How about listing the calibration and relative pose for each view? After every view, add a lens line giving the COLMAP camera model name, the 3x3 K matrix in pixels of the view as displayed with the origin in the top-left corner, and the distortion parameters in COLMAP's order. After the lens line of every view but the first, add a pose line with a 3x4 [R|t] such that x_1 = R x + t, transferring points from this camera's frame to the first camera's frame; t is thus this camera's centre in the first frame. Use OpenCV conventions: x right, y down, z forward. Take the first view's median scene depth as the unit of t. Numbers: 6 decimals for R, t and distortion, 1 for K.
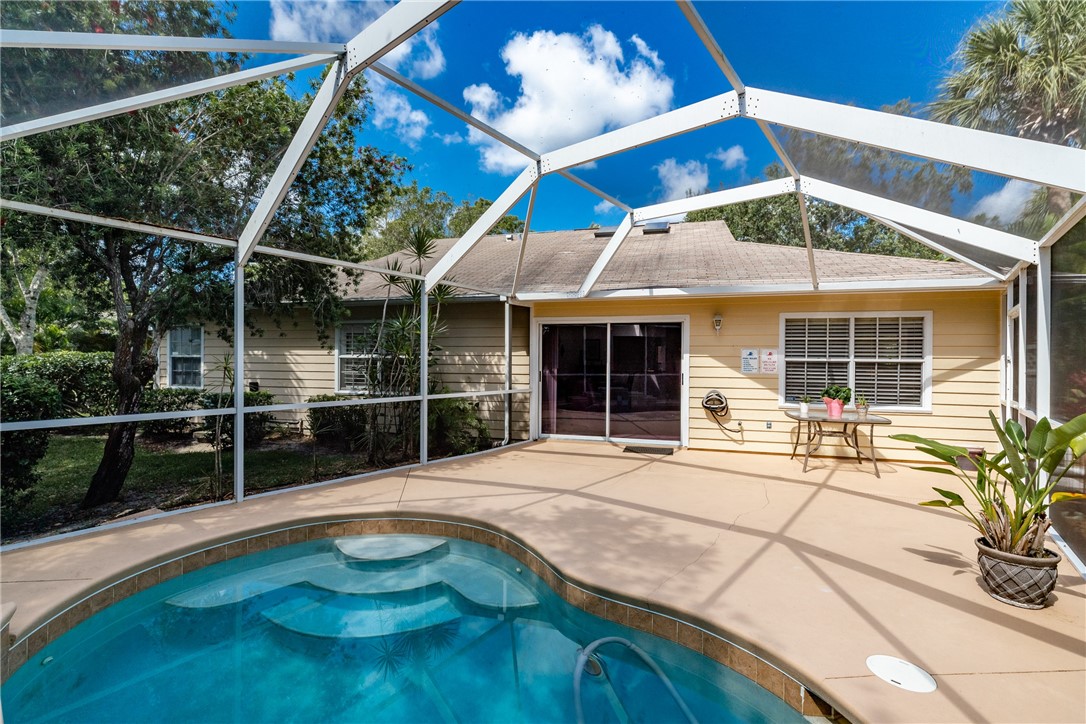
lens RADIAL K [[489.3, 0, 552.5], [0, 489.3, 360.3], [0, 0, 1]] dist [0.008770, 0.000515]
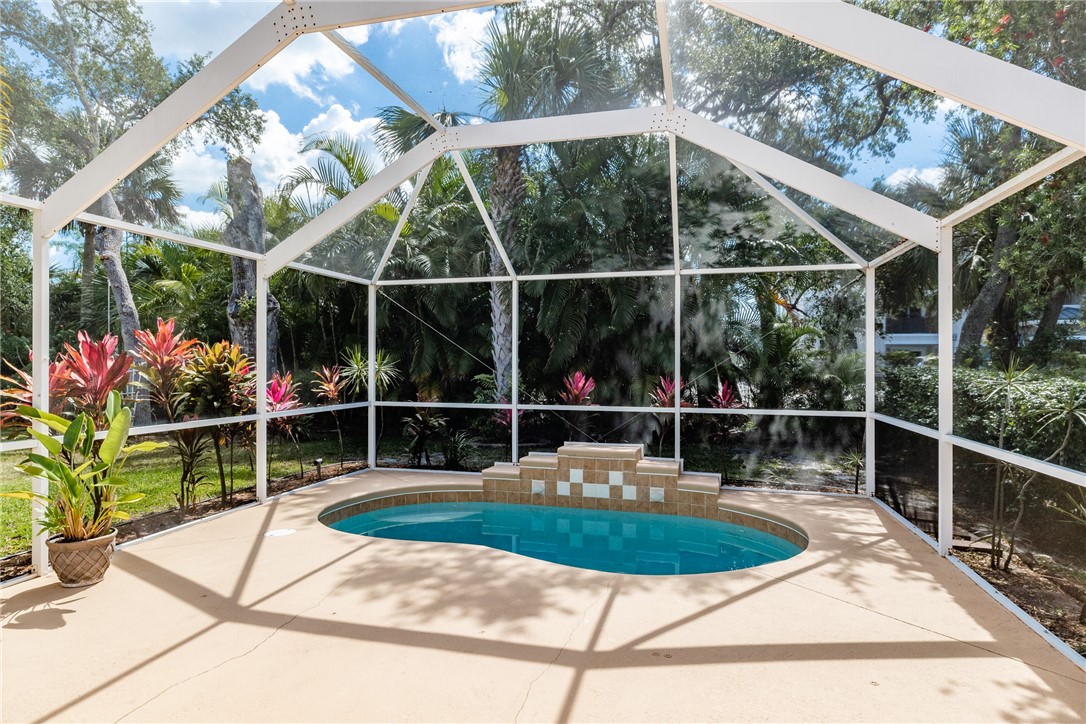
lens RADIAL K [[663.7, 0, 539.8], [0, 663.7, 360.4], [0, 0, 1]] dist [0.007338, 0.002973]
pose [[-0.918422, -0.010355, -0.395466, 0.229886], [-0.009588, 0.999946, -0.003916, -0.005605], [0.395485, 0.000195, -0.918472, 1.085089]]
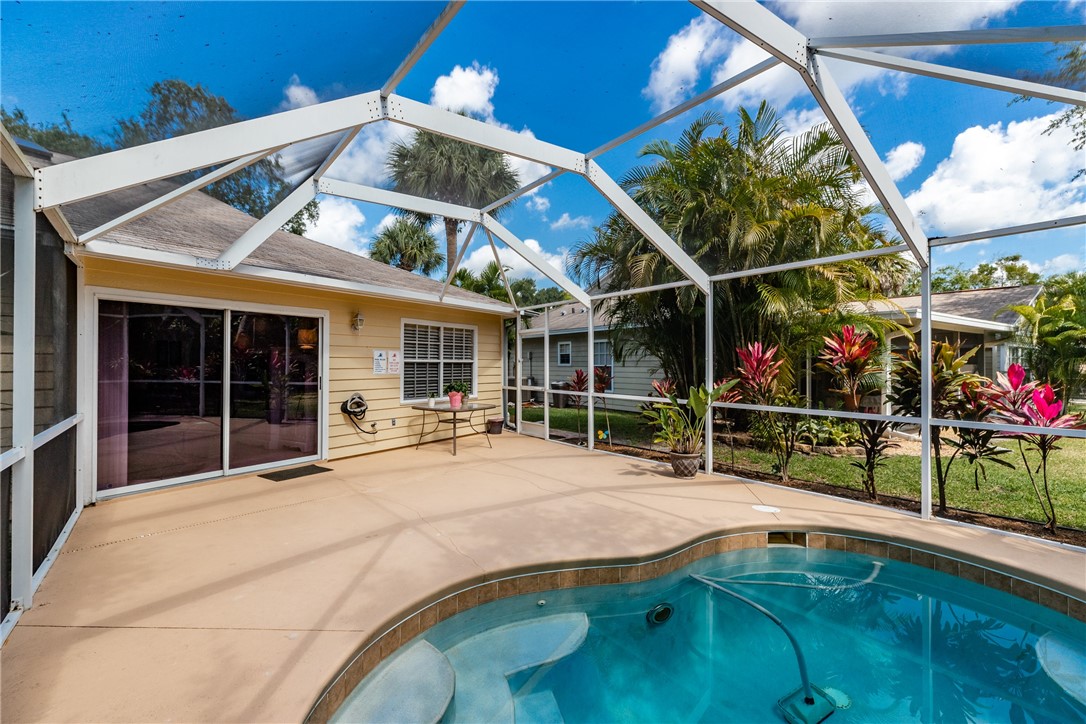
lens RADIAL K [[489.3, 0, 539.2], [0, 489.3, 363.7], [0, 0, 1]] dist [0.008770, 0.000515]
pose [[0.285535, -0.006696, 0.958345, -0.476833], [0.001651, 0.999978, 0.006495, -0.001064], [-0.958367, -0.000272, 0.285540, 0.386336]]
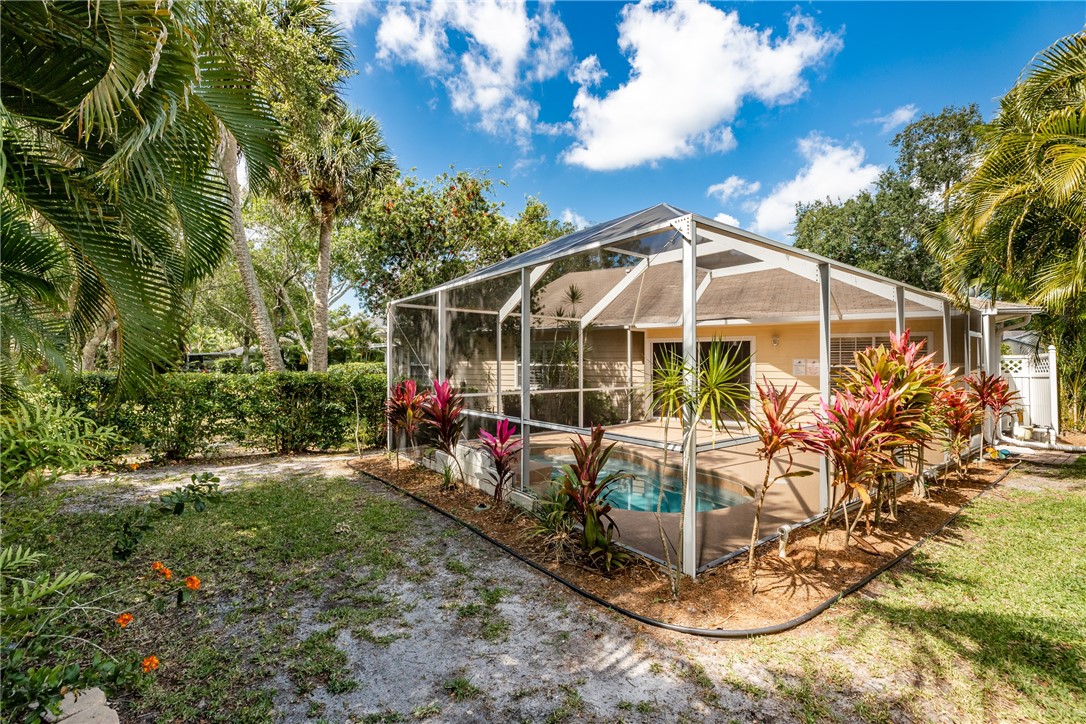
lens RADIAL K [[489.3, 0, 541.0], [0, 489.3, 358.7], [0, 0, 1]] dist [0.008770, 0.000515]
pose [[0.966775, -0.009926, -0.255438, 0.033484], [0.007120, 0.999904, -0.011908, -0.012167], [0.255532, 0.009693, 0.966752, -0.597699]]
